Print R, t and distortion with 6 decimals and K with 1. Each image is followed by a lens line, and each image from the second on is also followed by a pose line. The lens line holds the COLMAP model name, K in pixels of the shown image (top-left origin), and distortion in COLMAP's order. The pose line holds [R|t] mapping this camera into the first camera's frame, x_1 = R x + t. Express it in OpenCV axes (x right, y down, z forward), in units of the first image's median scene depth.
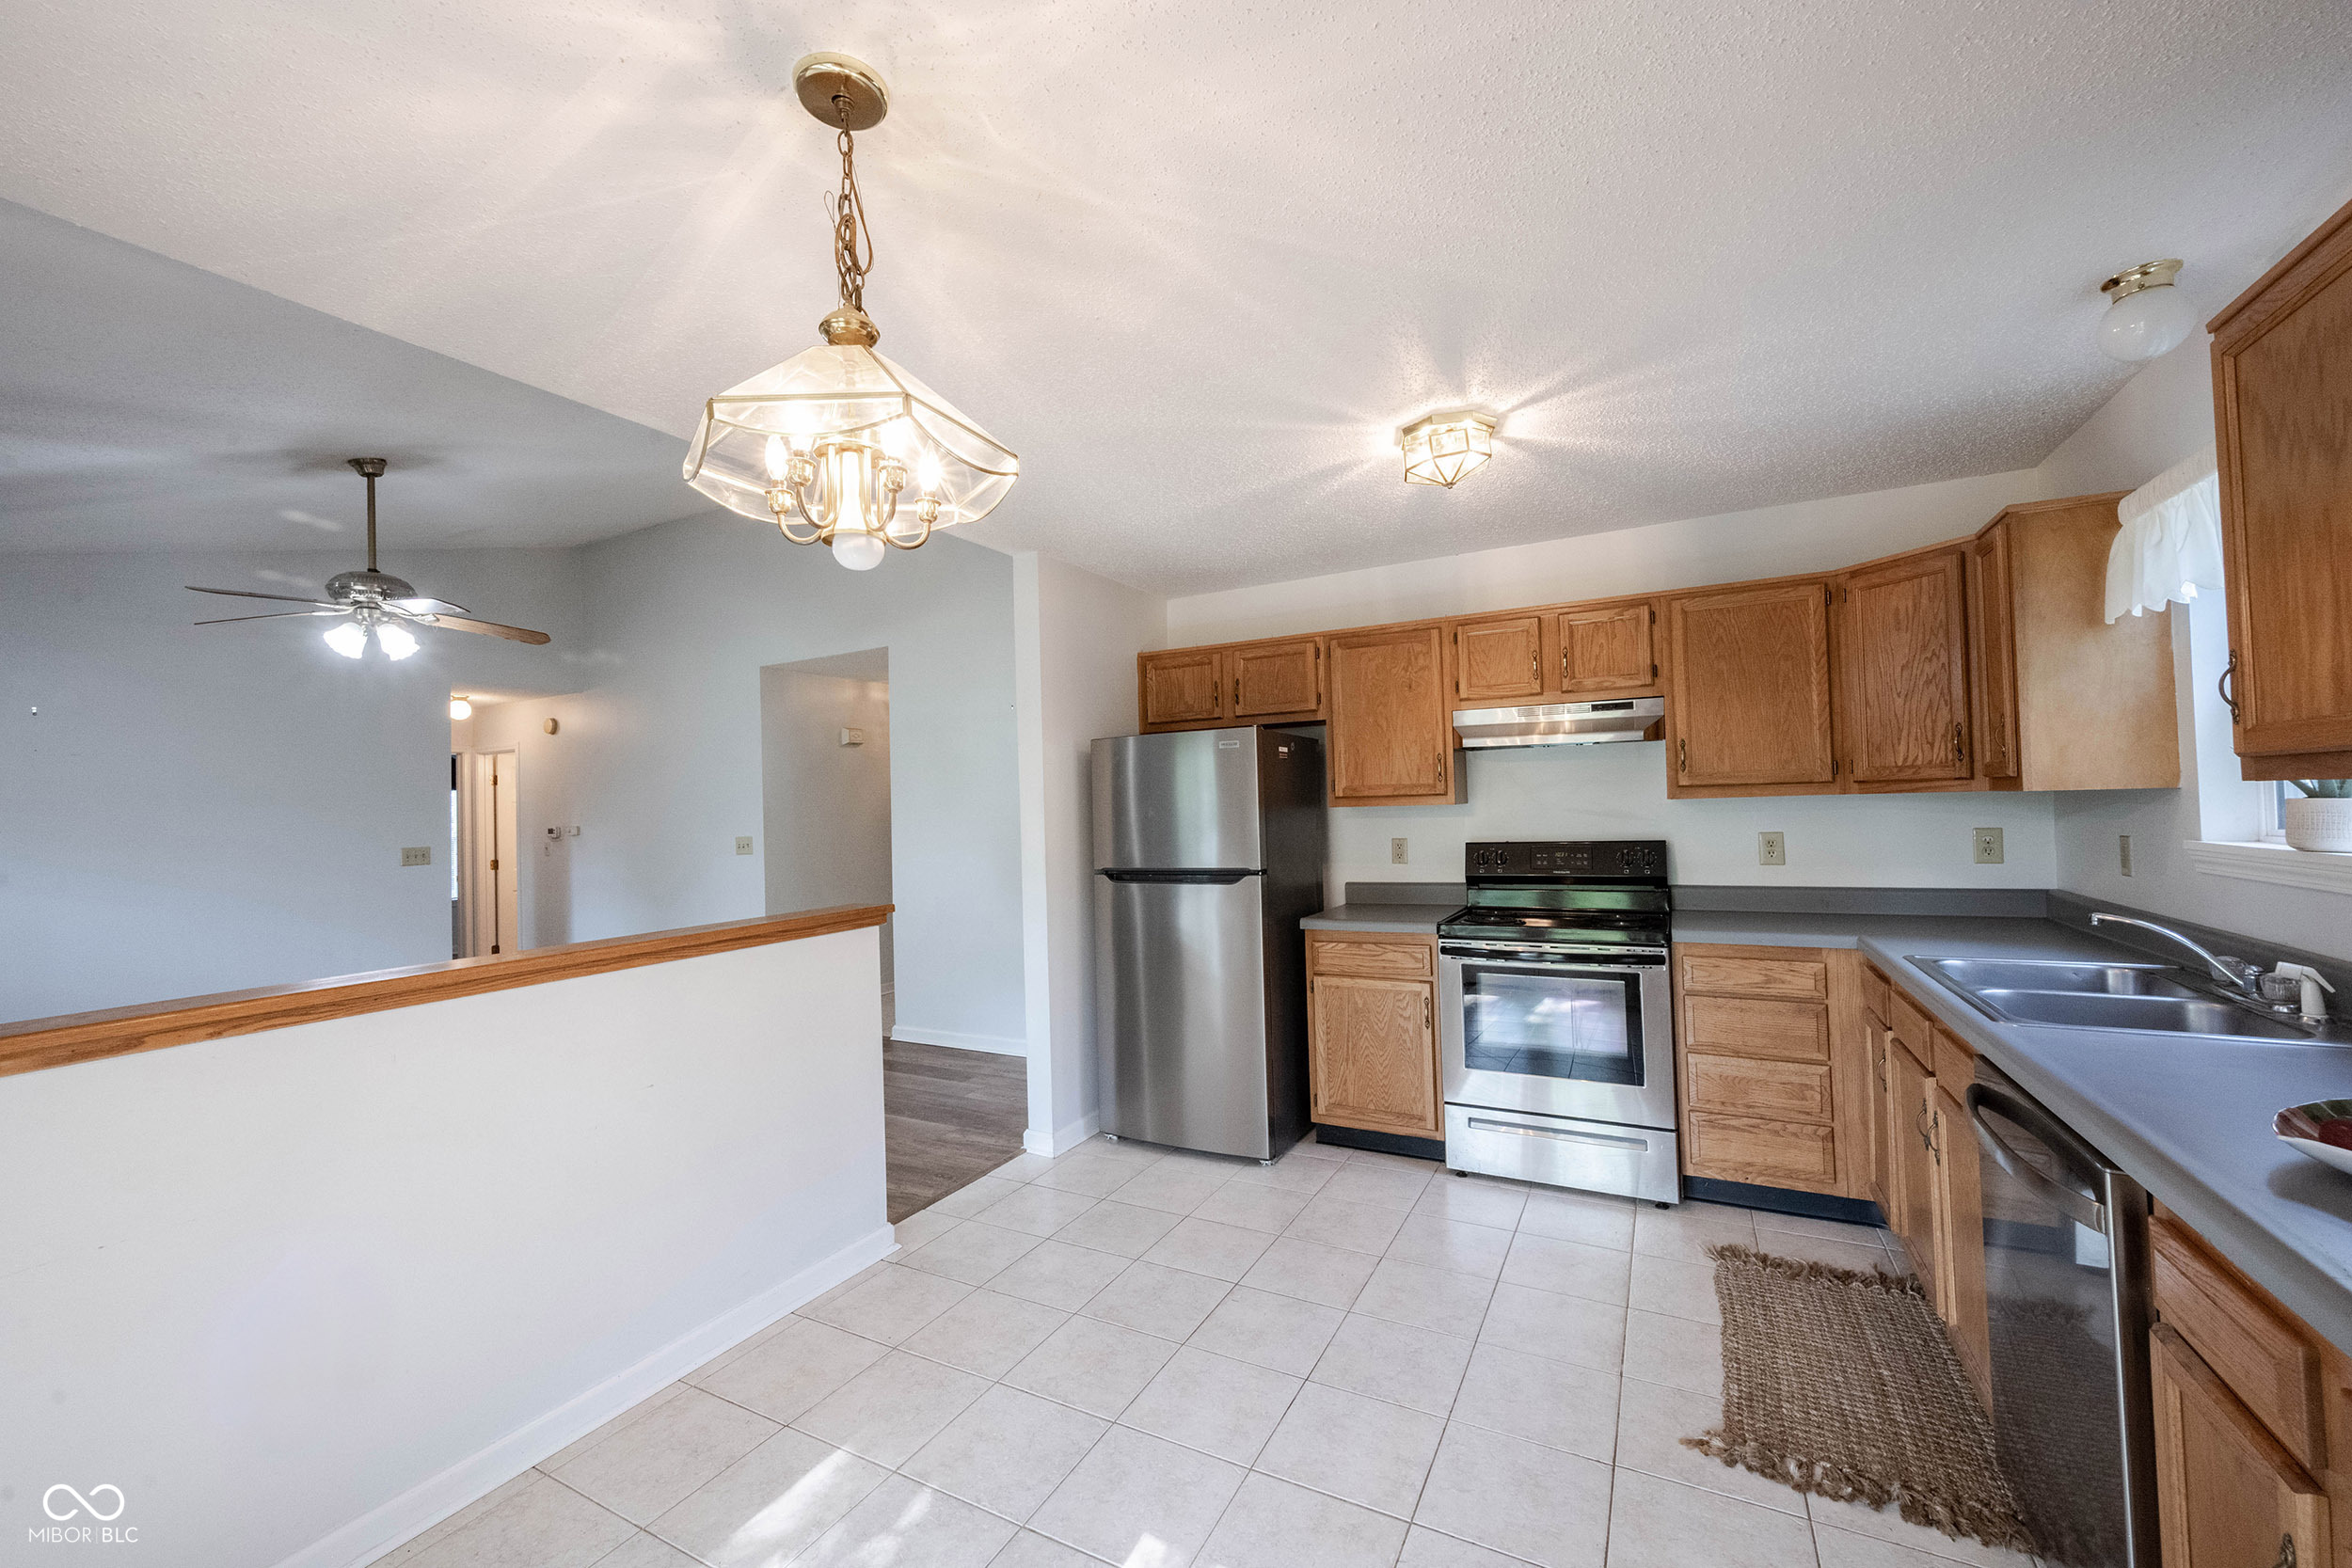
lens RADIAL K [[929.9, 0, 1170.3], [0, 929.9, 784.1], [0, 0, 1]] dist [0.000723, 0.000021]
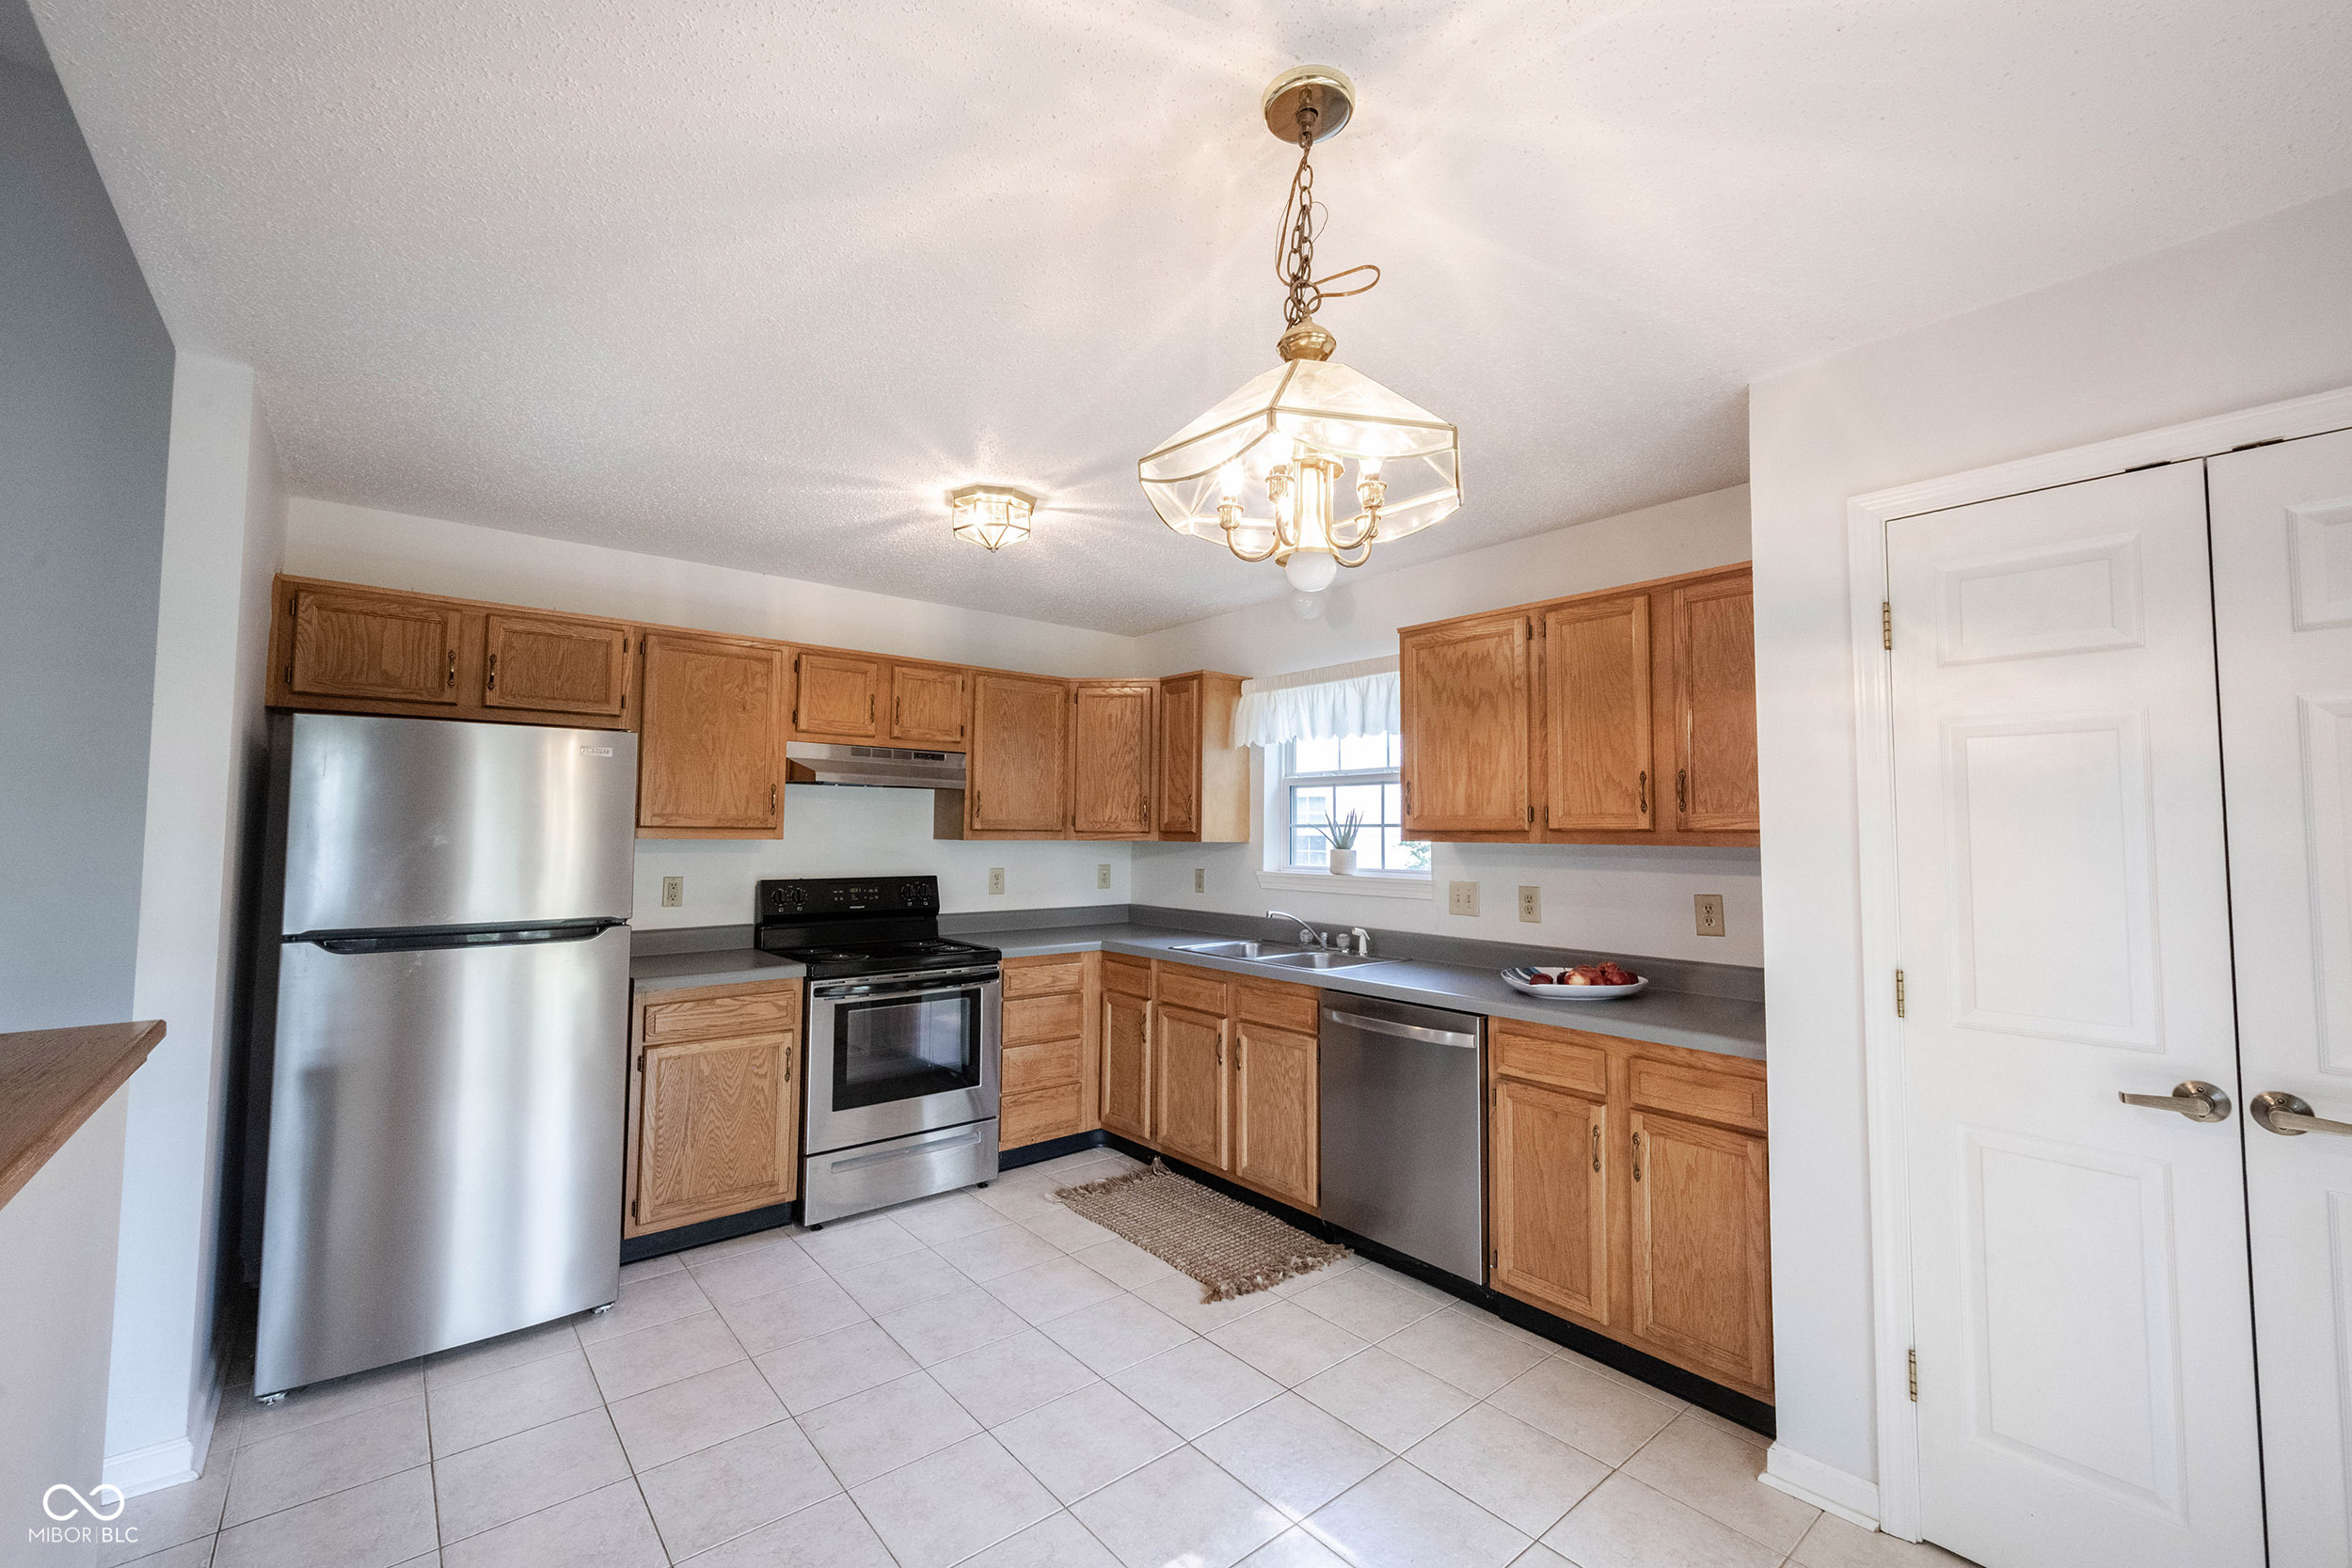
lens RADIAL K [[959.0, 0, 1182.4], [0, 959.0, 777.9], [0, 0, 1]] dist [0.000264, -0.000022]
pose [[0.366713, 0.085729, 0.926376, -0.540023], [-0.041671, 0.996259, -0.075700, 0.019475], [-0.929400, -0.010842, 0.368914, 0.314652]]
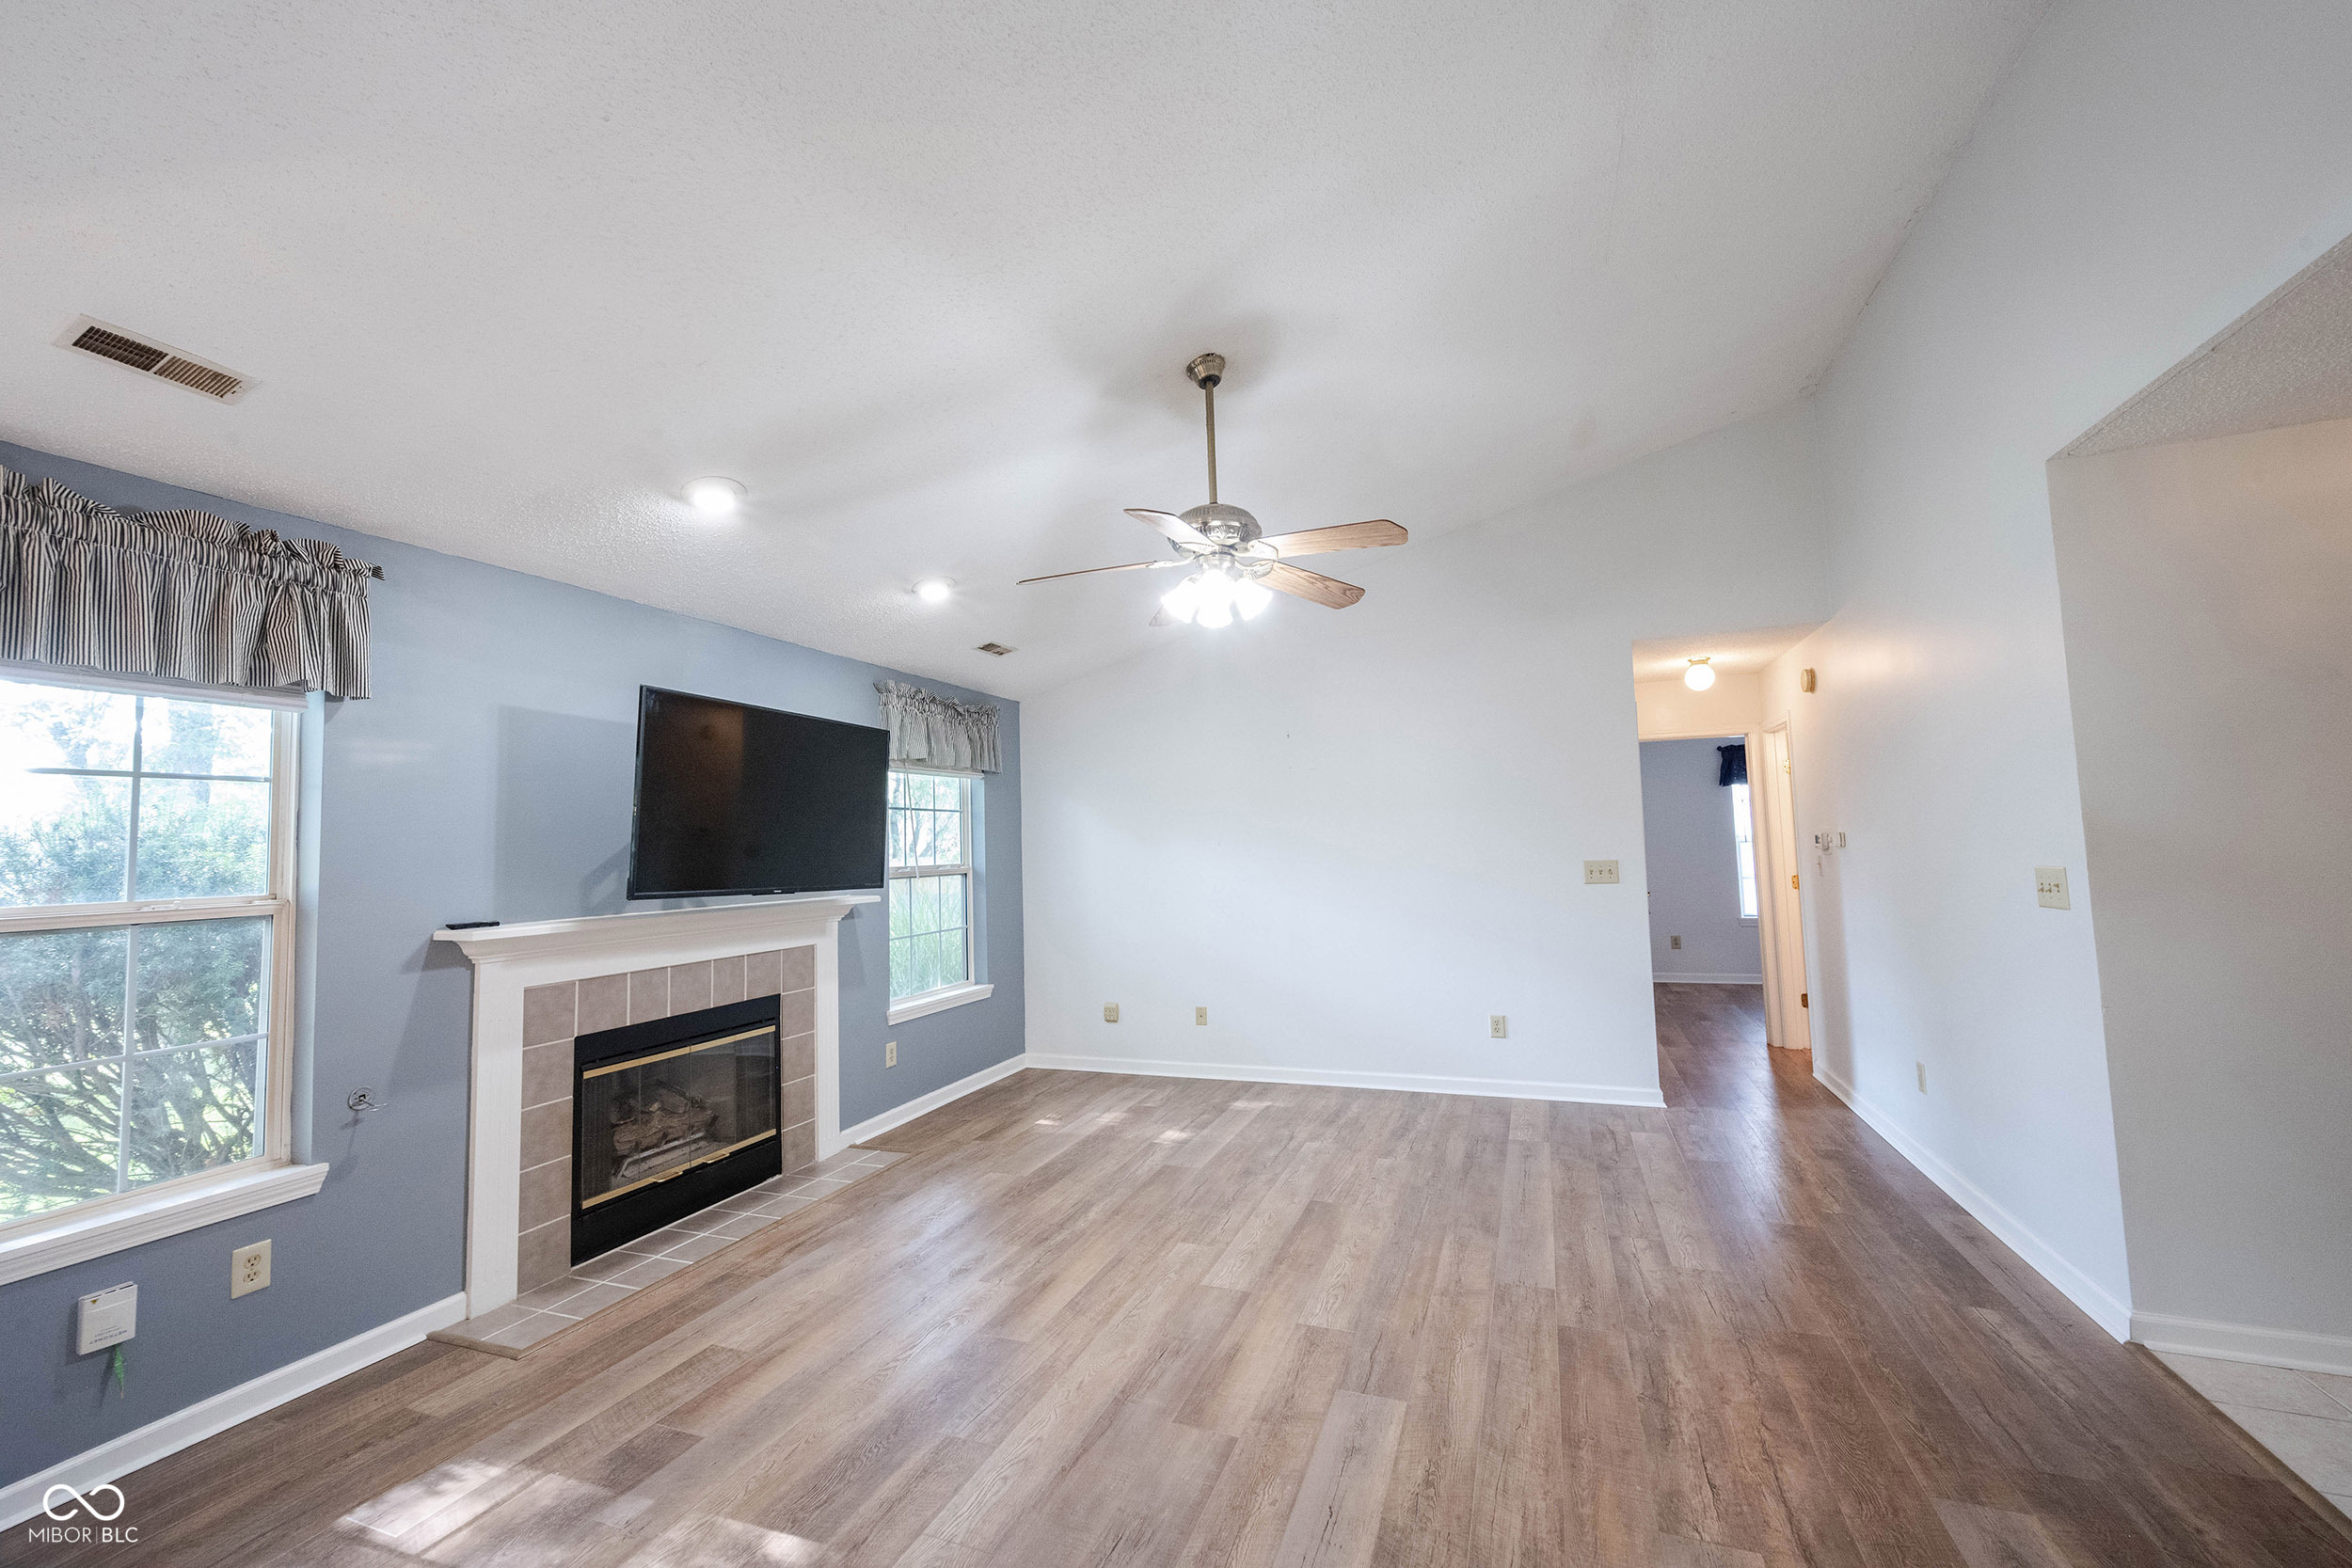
lens RADIAL K [[929.9, 0, 1170.3], [0, 929.9, 784.1], [0, 0, 1]] dist [0.000723, 0.000021]
pose [[0.121181, -0.041837, -0.991748, -0.165145], [0.053627, 0.997928, -0.035545, 0.023790], [0.991181, -0.048877, 0.123174, 1.119613]]
